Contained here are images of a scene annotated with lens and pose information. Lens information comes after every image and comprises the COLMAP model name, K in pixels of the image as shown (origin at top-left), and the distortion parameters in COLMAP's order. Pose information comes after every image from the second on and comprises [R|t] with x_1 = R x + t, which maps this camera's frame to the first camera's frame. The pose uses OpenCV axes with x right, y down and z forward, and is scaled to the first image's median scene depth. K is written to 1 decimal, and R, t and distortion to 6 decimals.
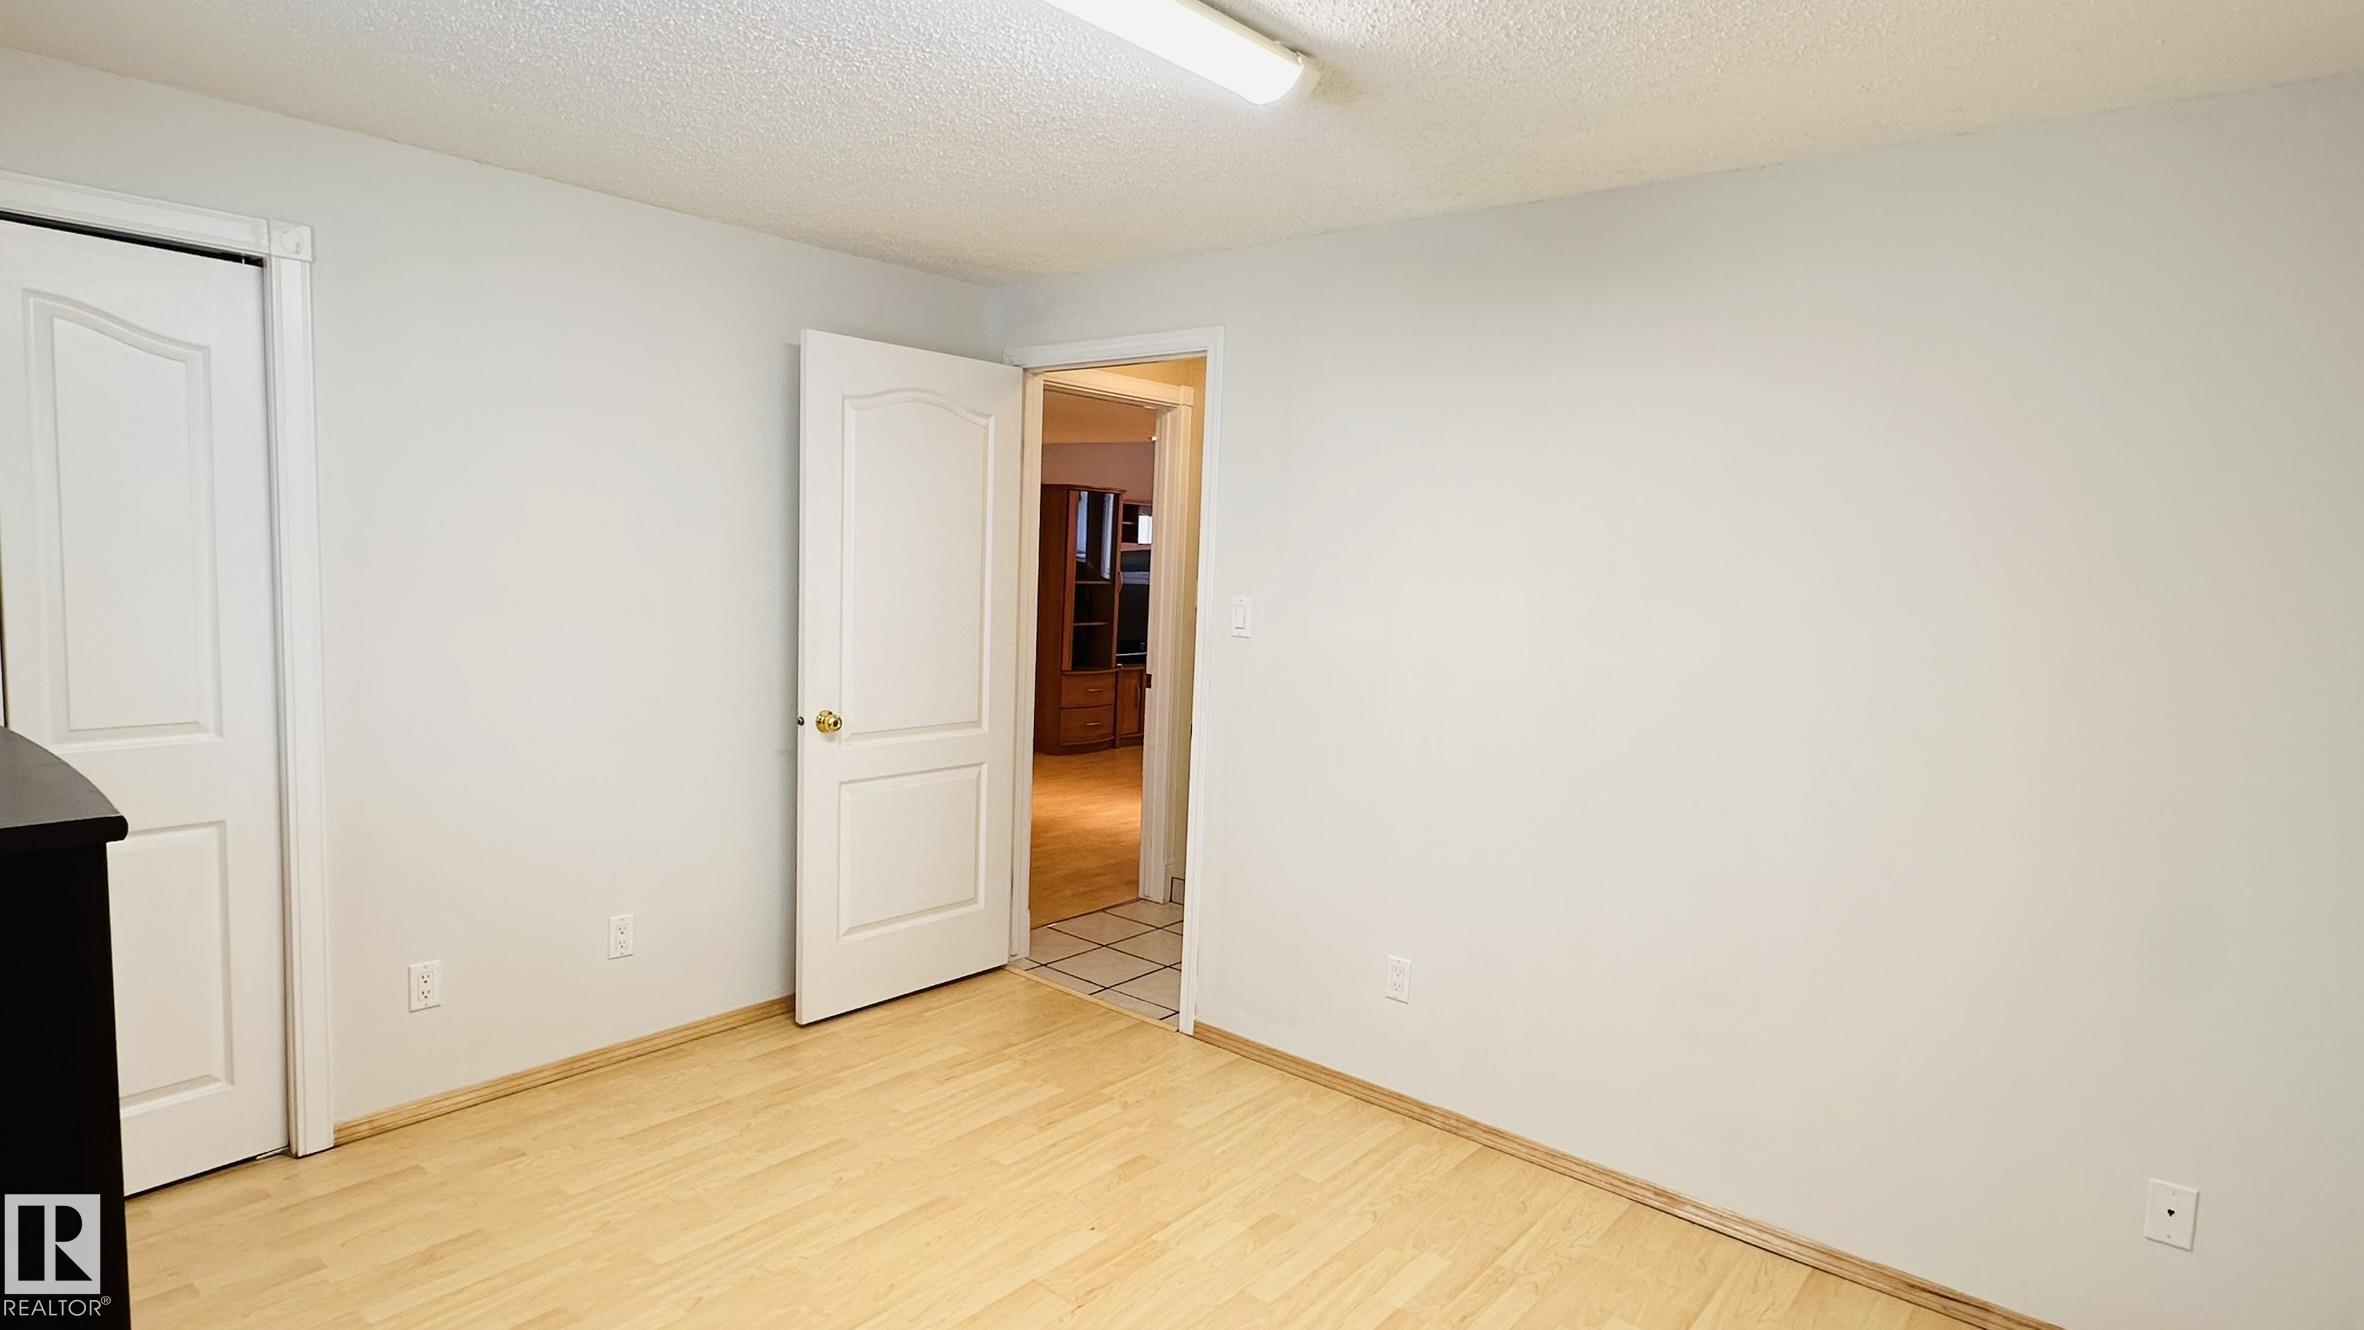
lens RADIAL K [[1236.3, 0, 1177.8], [0, 1236.3, 673.8], [0, 0, 1]] dist [-0.005074, 0.001744]
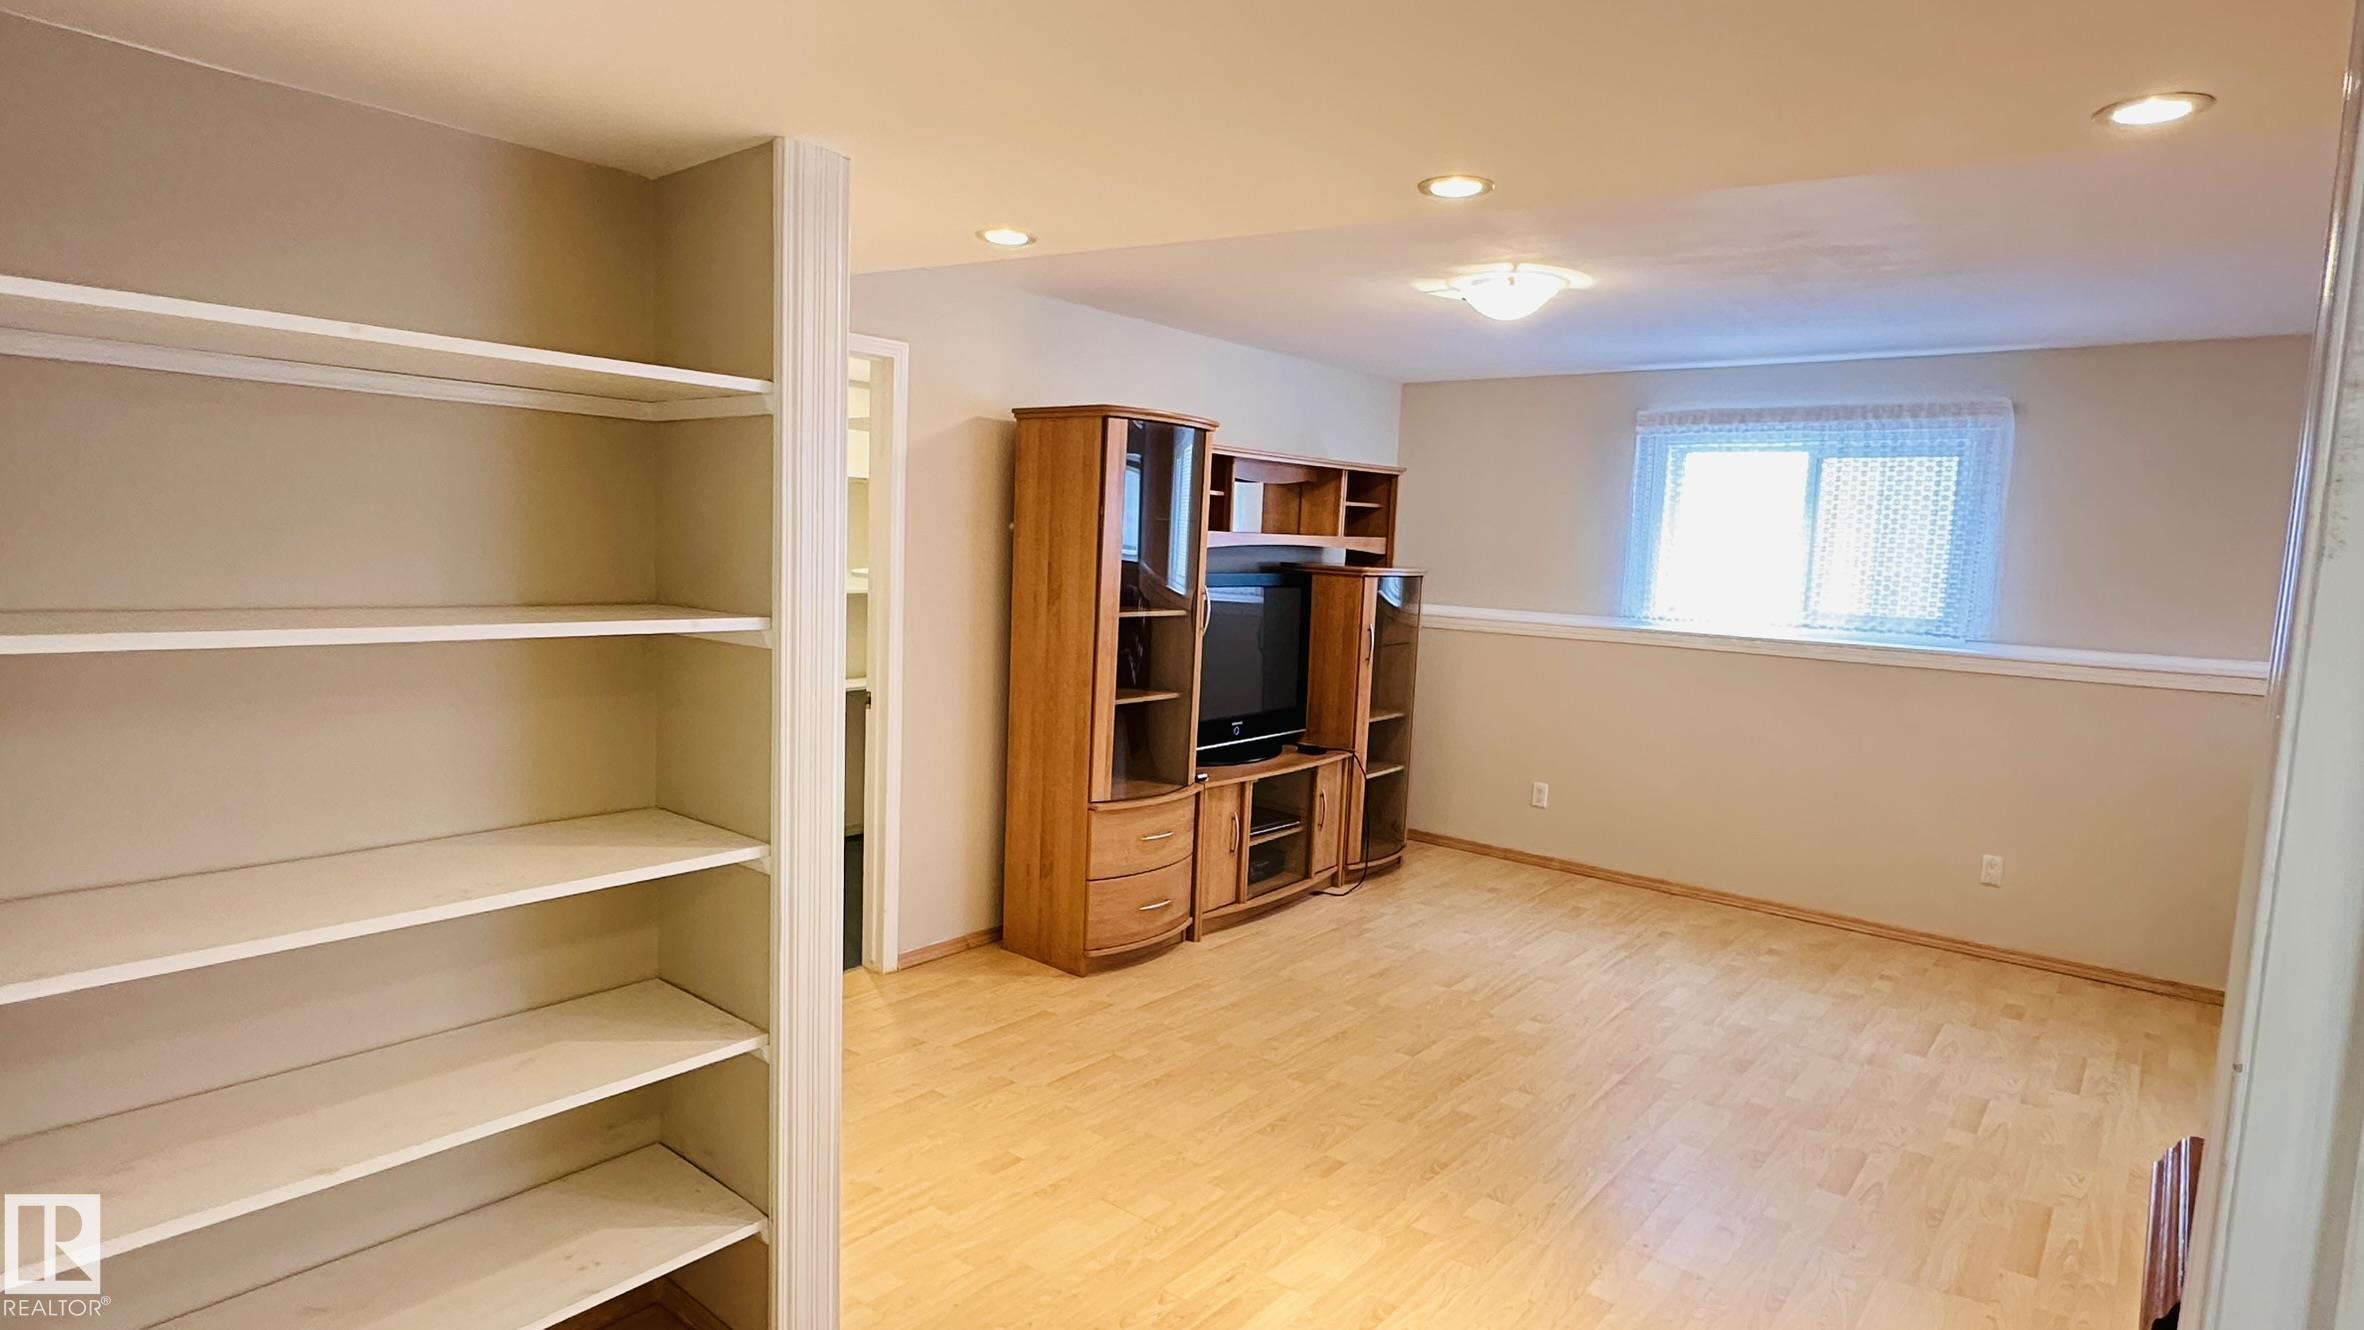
lens RADIAL K [[1236.3, 0, 1177.8], [0, 1236.3, 673.8], [0, 0, 1]] dist [-0.005074, 0.001744]
pose [[0.999990, 0.000303, 0.004395, -0.060421], [-0.000337, 0.999969, 0.007838, -0.053029], [-0.004393, -0.007839, 0.999960, 0.507679]]
